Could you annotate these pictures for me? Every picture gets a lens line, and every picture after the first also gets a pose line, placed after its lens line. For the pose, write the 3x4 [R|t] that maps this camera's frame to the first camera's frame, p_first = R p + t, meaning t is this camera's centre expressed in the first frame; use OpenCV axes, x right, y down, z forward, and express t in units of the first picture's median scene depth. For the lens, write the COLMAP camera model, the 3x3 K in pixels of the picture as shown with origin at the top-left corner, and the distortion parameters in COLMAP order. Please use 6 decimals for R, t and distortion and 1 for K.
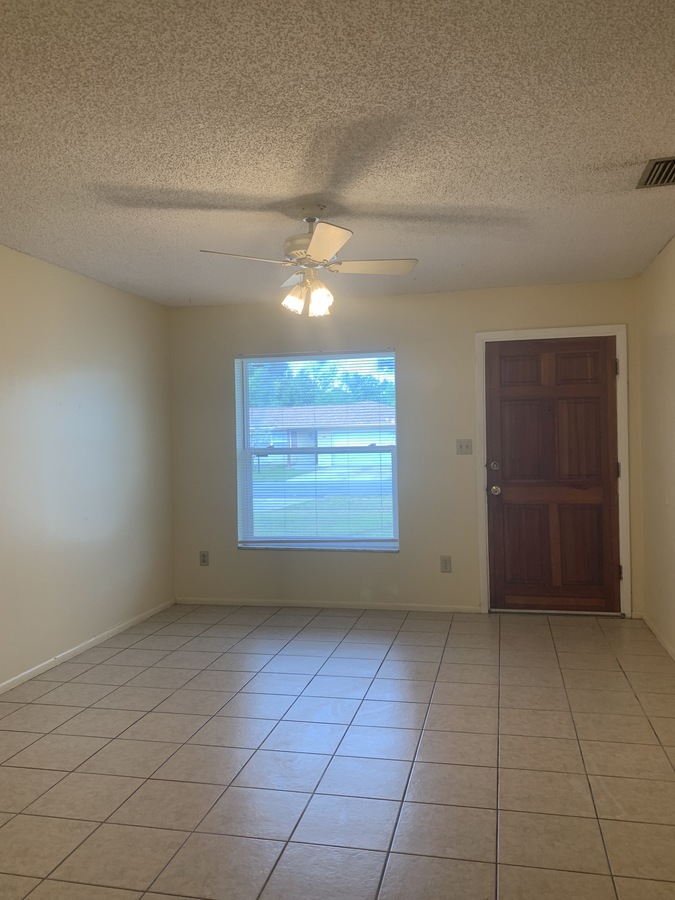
lens RADIAL K [[748.1, 0, 338.4], [0, 748.1, 453.1], [0, 0, 1]] dist [0.070119, -0.084366]
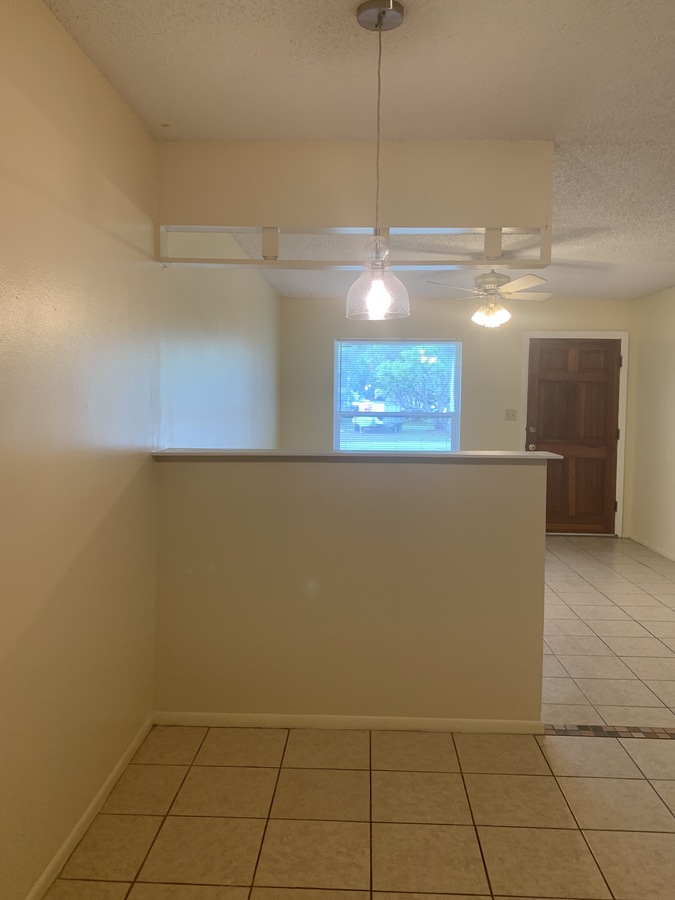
lens RADIAL K [[748.1, 0, 337.2], [0, 748.1, 450.6], [0, 0, 1]] dist [0.070119, -0.084366]
pose [[0.985000, 0.021016, 0.171271, -0.387128], [-0.028821, 0.998650, 0.043213, 0.006836], [-0.170132, -0.047501, 0.984276, -0.303616]]
